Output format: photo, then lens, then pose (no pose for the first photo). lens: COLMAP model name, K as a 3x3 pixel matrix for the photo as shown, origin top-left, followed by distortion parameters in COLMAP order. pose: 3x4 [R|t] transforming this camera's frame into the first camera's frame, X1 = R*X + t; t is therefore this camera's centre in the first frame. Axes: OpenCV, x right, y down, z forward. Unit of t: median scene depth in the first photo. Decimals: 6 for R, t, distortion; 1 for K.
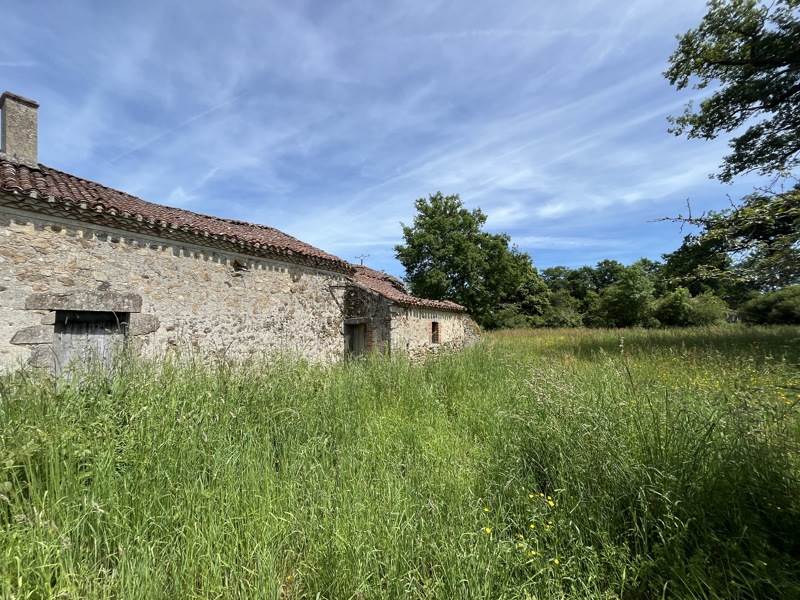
lens RADIAL K [[320.3, 0, 398.1], [0, 320.3, 301.2], [0, 0, 1]] dist [-0.000796, -0.000066]
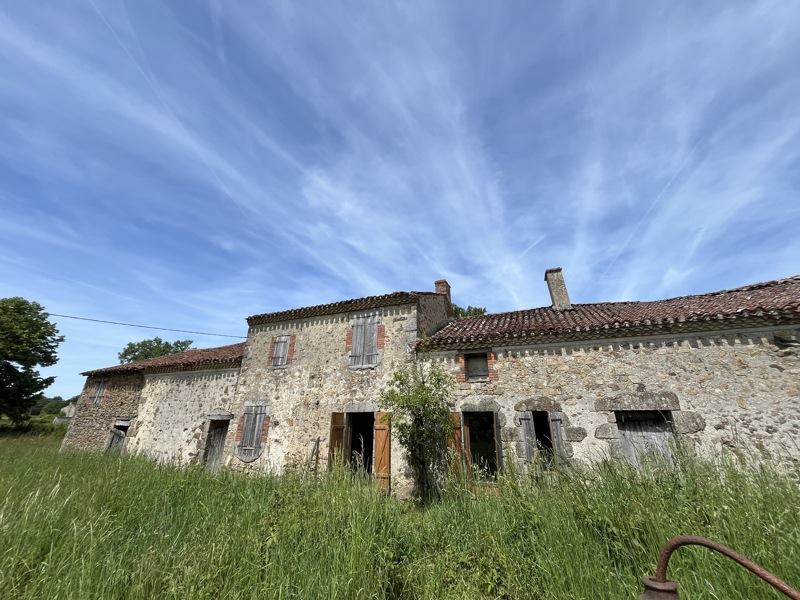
lens RADIAL K [[320.3, 0, 398.1], [0, 320.3, 301.2], [0, 0, 1]] dist [-0.000796, -0.000066]
pose [[0.197771, -0.347661, -0.916525, 0.082845], [0.078836, 0.937605, -0.338646, -0.015540], [0.977073, -0.005281, 0.212839, -0.107196]]
